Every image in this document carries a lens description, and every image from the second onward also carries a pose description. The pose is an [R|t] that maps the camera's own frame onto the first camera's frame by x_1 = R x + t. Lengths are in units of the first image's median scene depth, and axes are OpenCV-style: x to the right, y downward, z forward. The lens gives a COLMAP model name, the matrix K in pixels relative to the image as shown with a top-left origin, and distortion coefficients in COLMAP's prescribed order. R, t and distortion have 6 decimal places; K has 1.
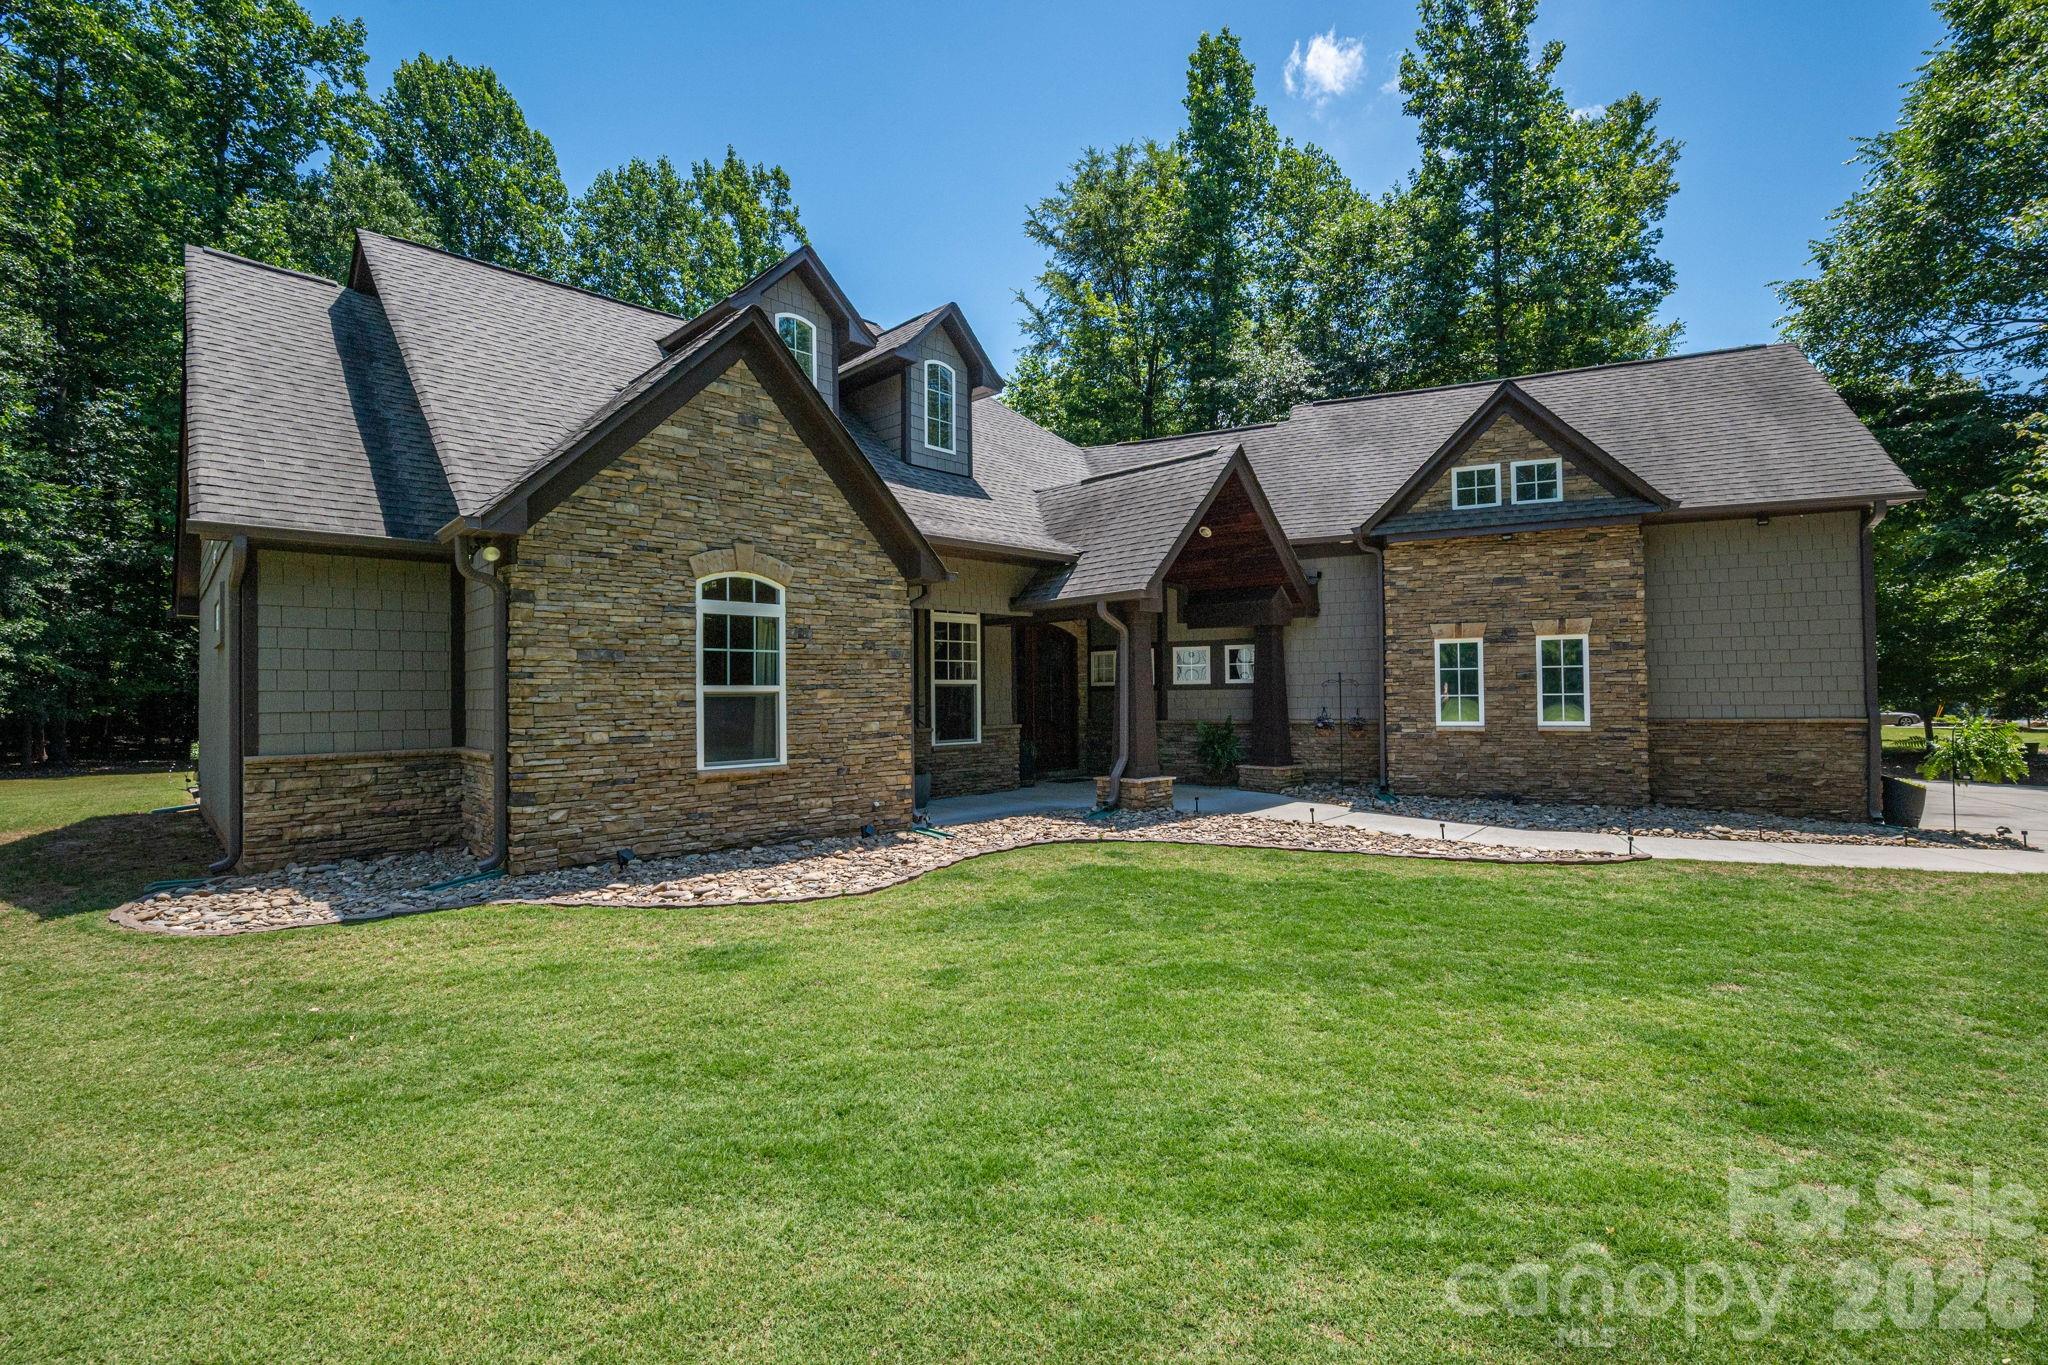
lens RADIAL K [[918.7, 0, 1024.0], [0, 918.7, 682.5], [0, 0, 1]] dist [-0.001797, 0.000287]
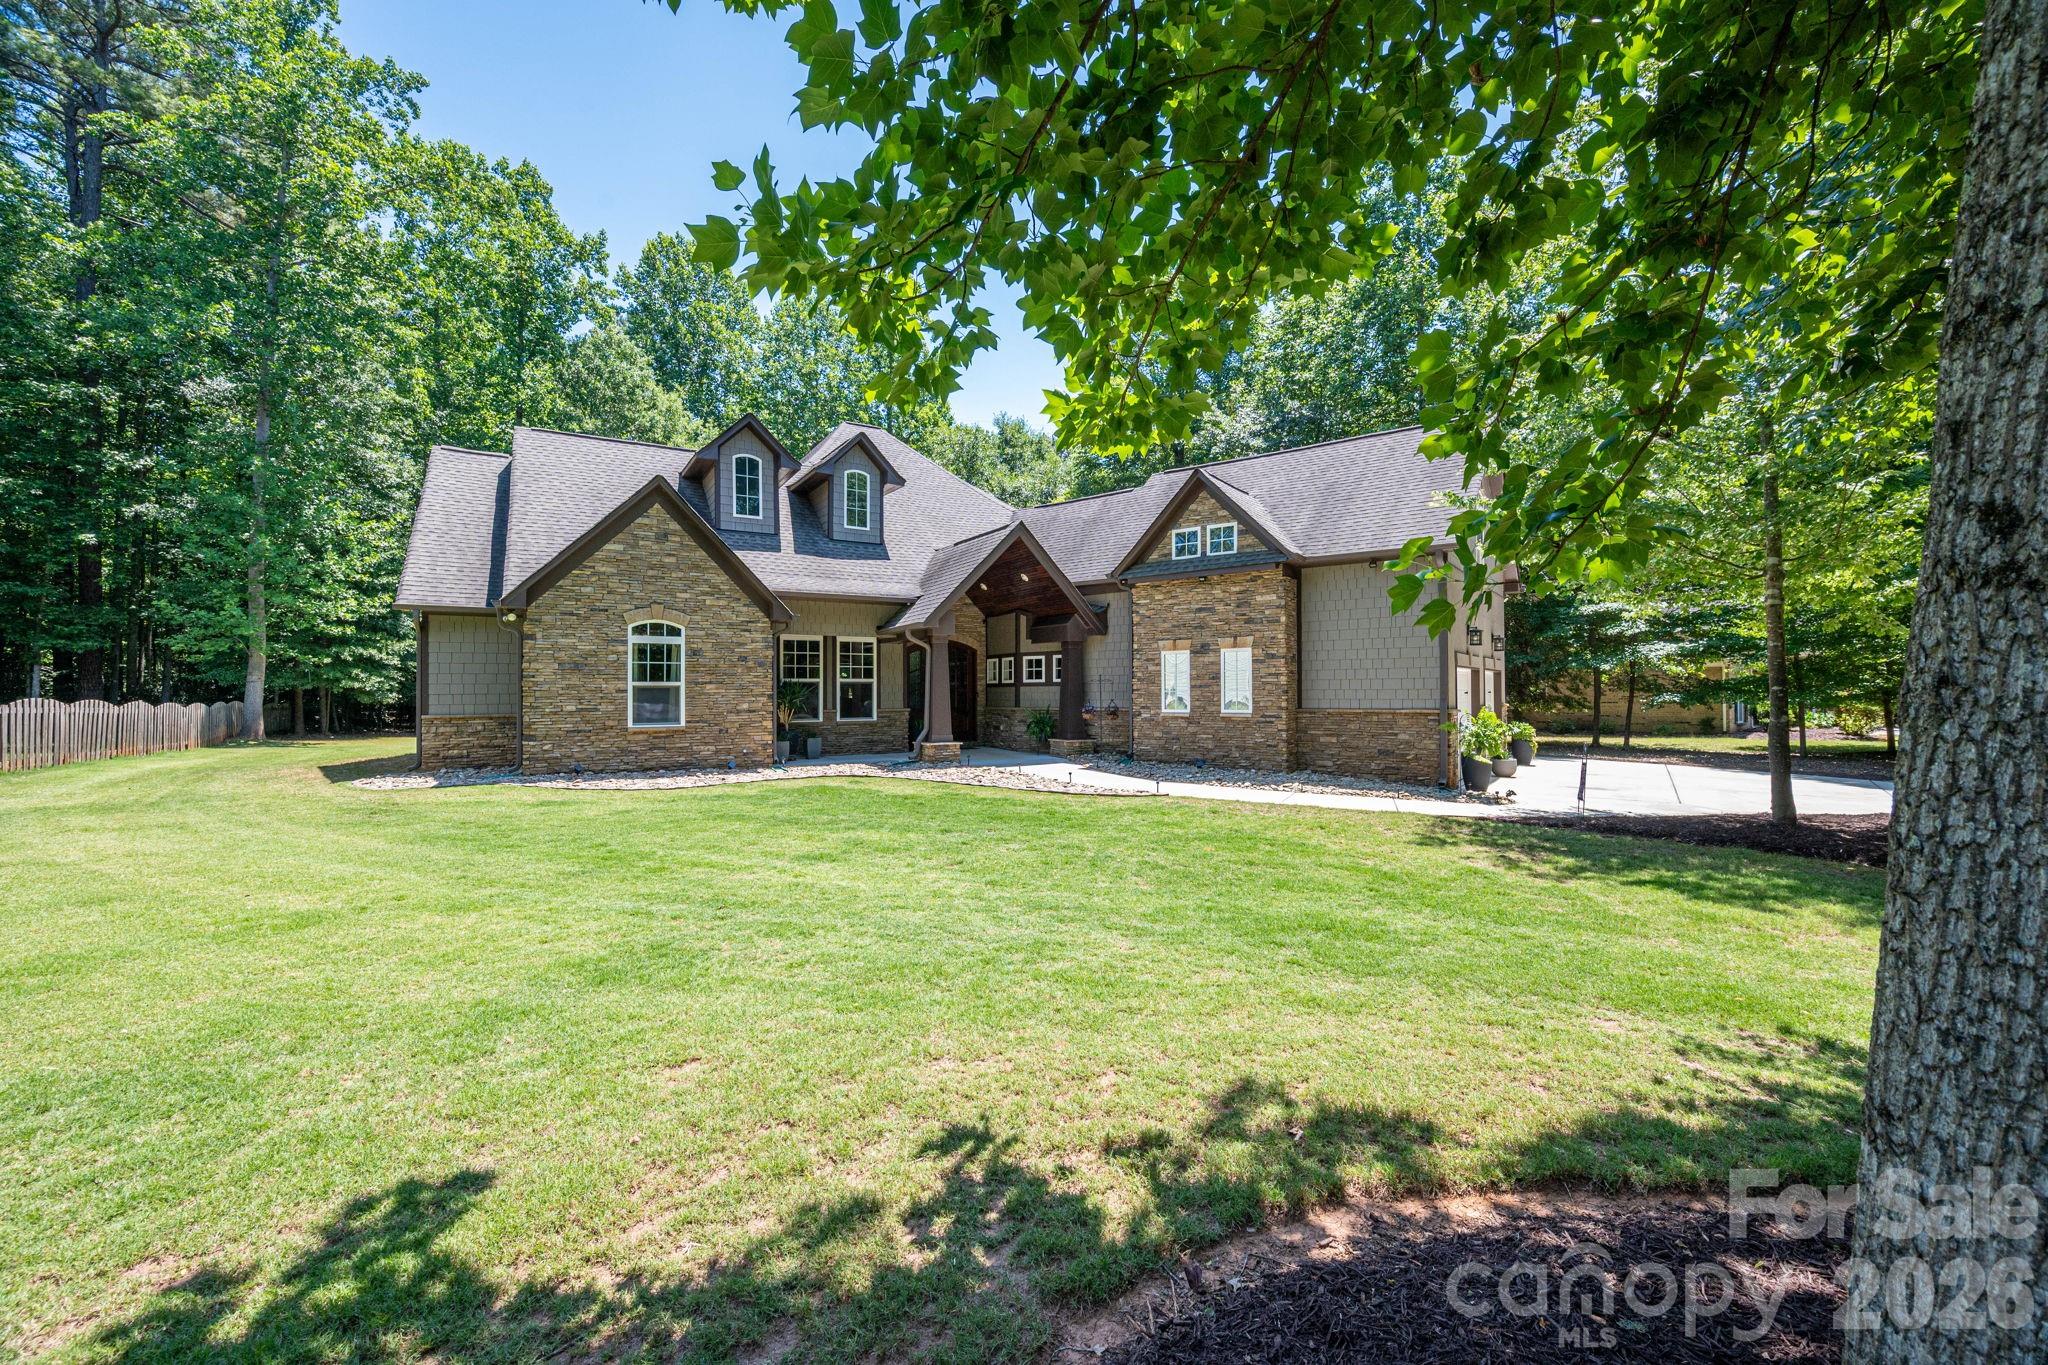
lens RADIAL K [[829.8, 0, 1024.0], [0, 829.8, 682.5], [0, 0, 1]] dist [-0.000804, 0.000035]
pose [[0.971607, 0.003734, -0.236571, 0.755529], [-0.003204, 0.999991, 0.002625, -0.002160], [0.236578, -0.001793, 0.971611, -0.411462]]
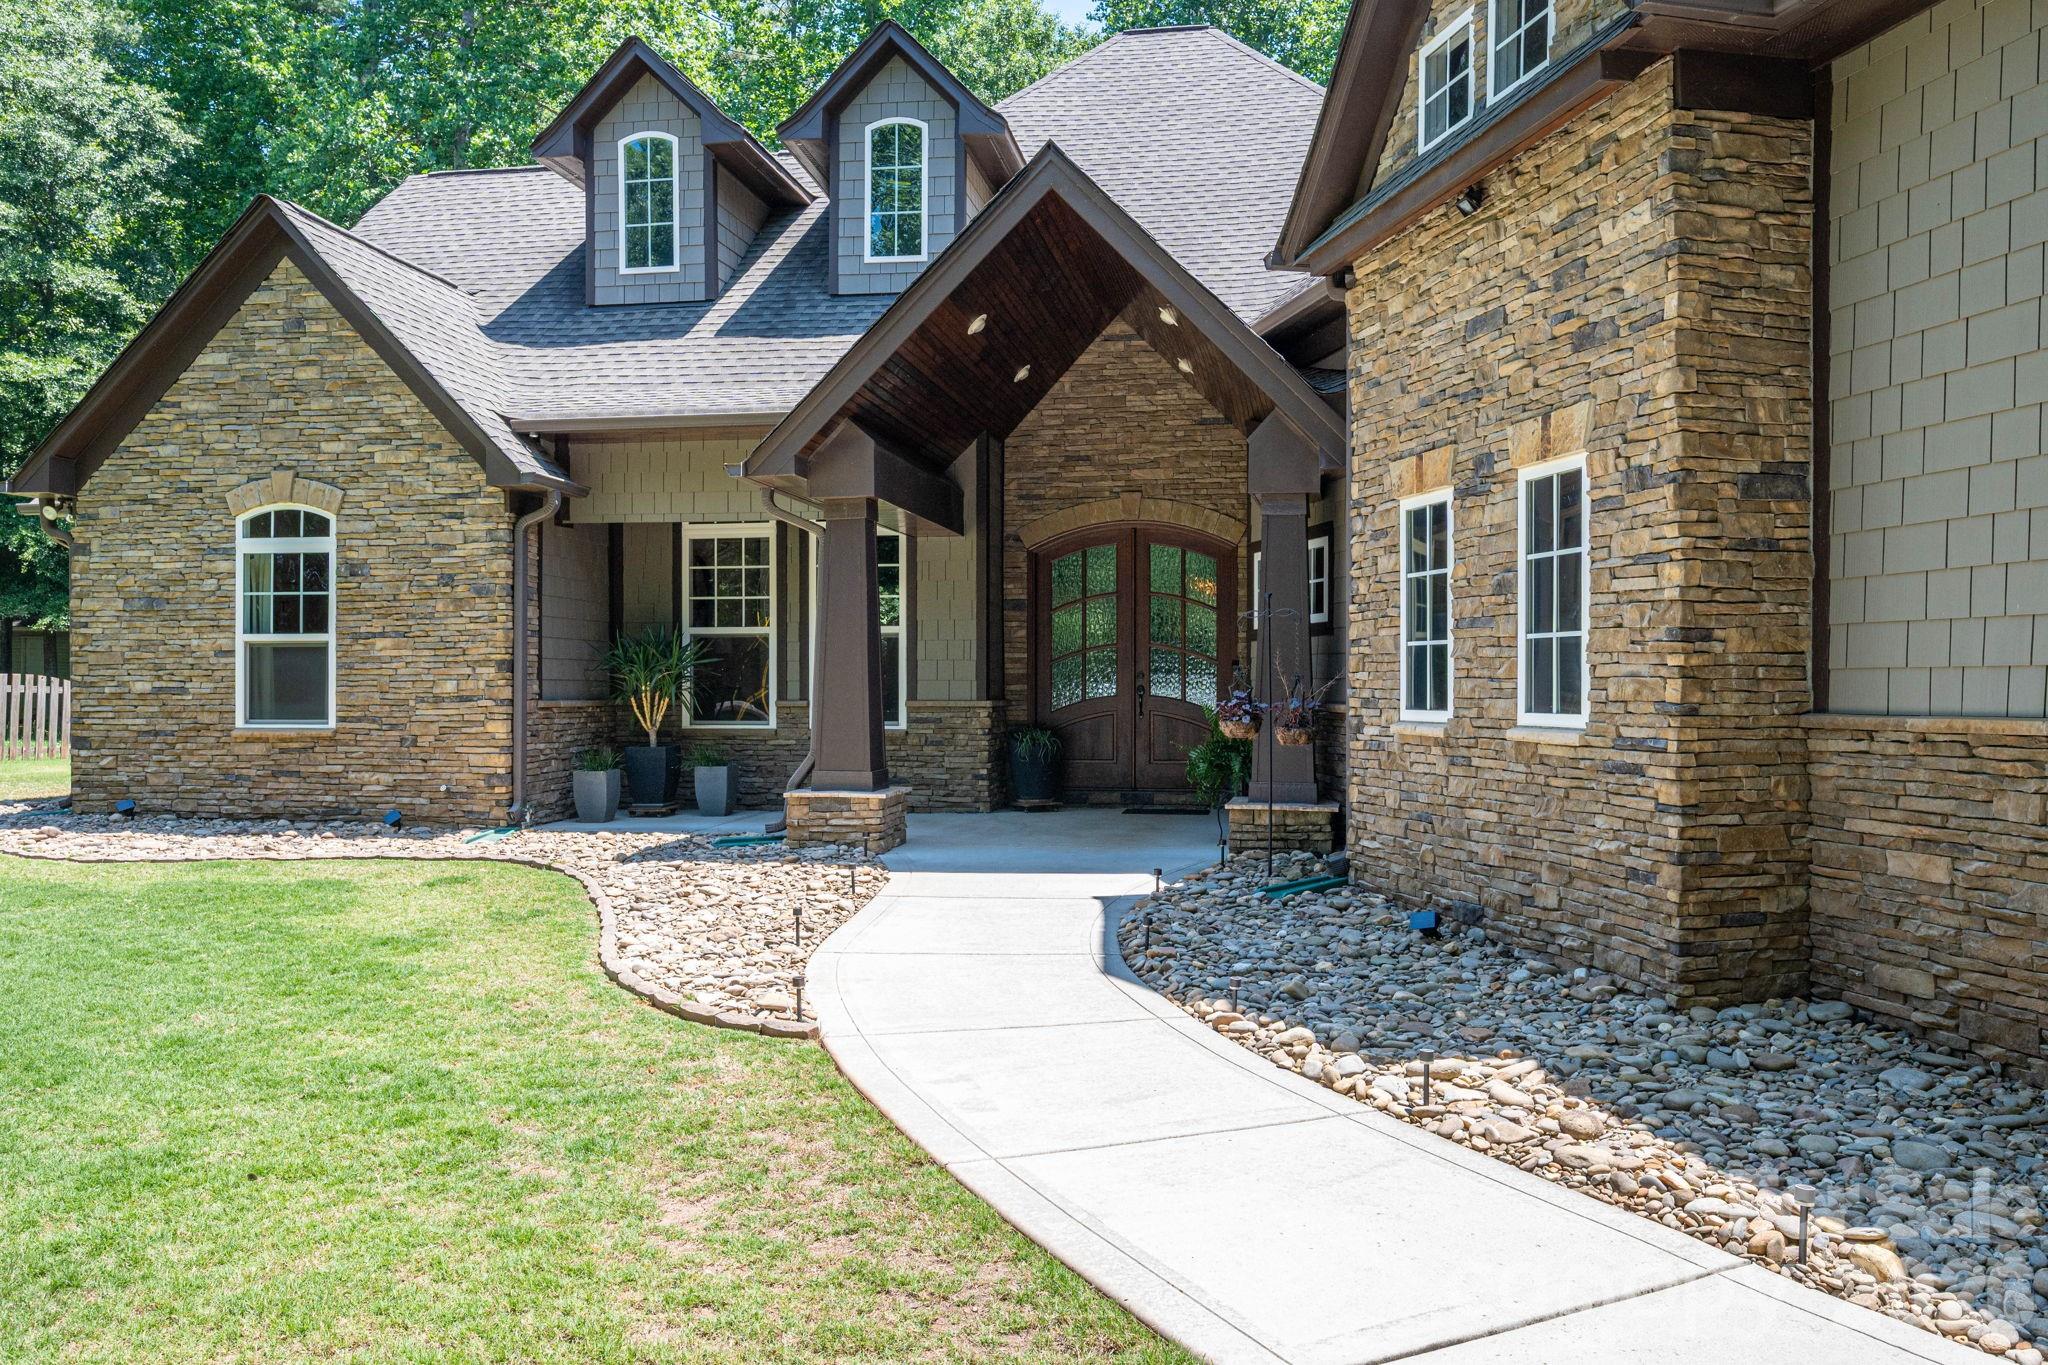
lens RADIAL K [[1599.5, 0, 1024.0], [0, 1599.5, 682.5], [0, 0, 1]] dist [-0.000226, 0.003288]
pose [[0.580806, 0.009976, -0.813981, 1.264824], [0.003936, 0.999879, 0.015063, 0.027759], [0.814033, -0.011953, 0.580696, 0.653976]]
